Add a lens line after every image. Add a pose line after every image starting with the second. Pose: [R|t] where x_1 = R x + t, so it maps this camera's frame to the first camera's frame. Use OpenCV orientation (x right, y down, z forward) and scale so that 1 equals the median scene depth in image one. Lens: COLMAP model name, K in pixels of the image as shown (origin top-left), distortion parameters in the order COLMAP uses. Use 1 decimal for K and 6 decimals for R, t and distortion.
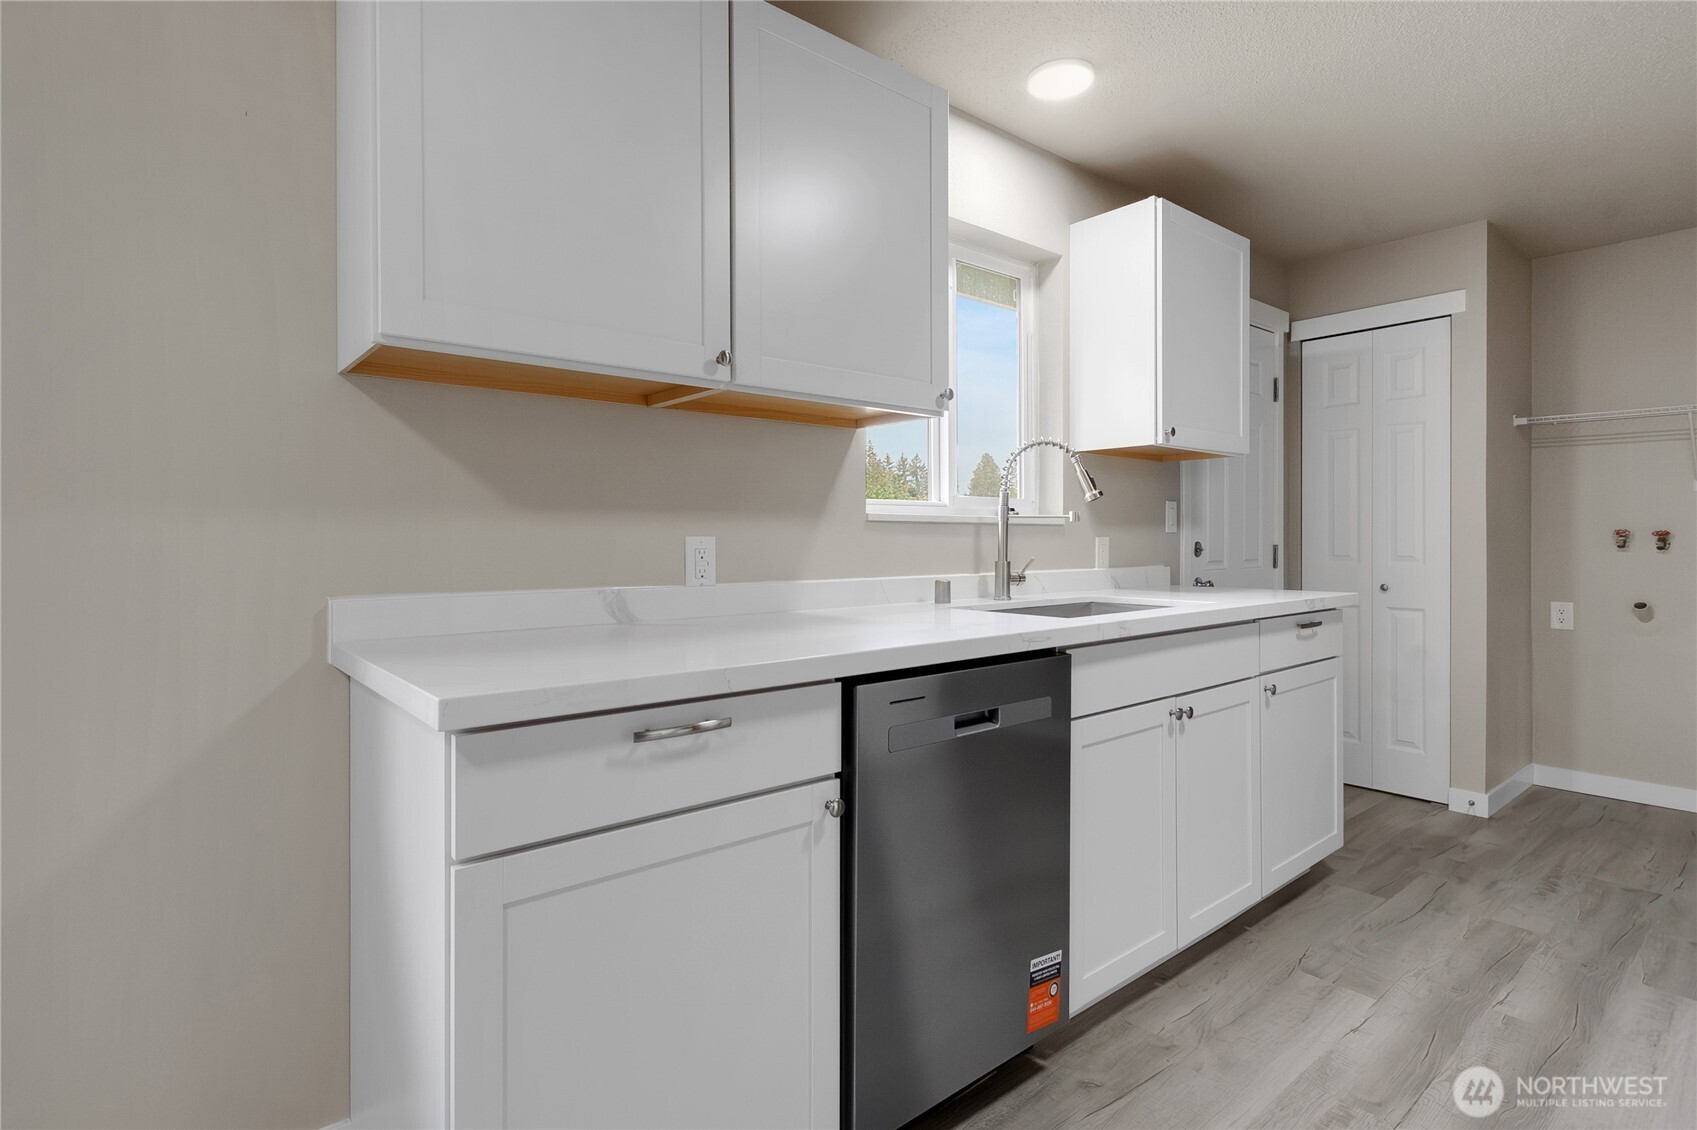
lens RADIAL K [[848.6, 0, 826.3], [0, 848.6, 539.1], [0, 0, 1]] dist [0.001451, 0.002542]
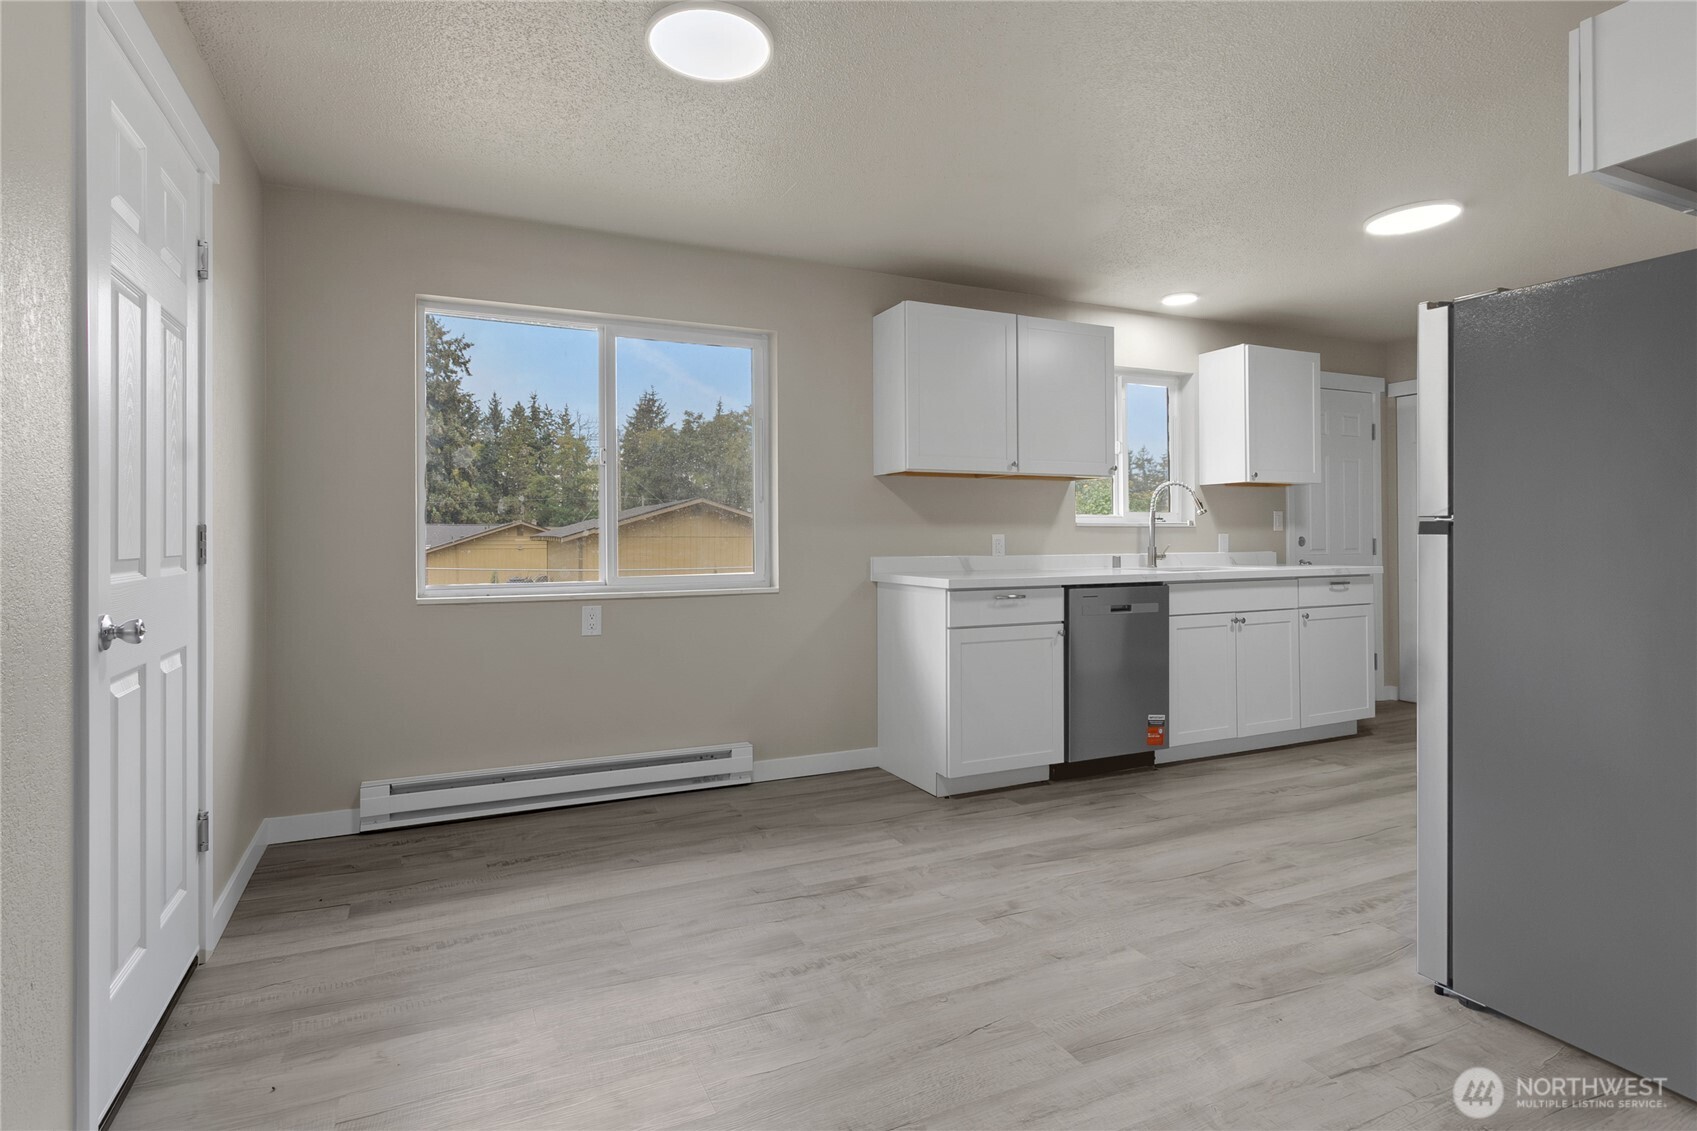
lens RADIAL K [[853.0, 0, 804.1], [0, 853.0, 528.2], [0, 0, 1]] dist [0.000415, -0.000408]
pose [[0.962735, -0.005234, -0.270397, -0.028227], [0.002357, 0.999937, -0.010961, 0.003623], [0.270438, 0.009916, 0.962686, -1.207254]]
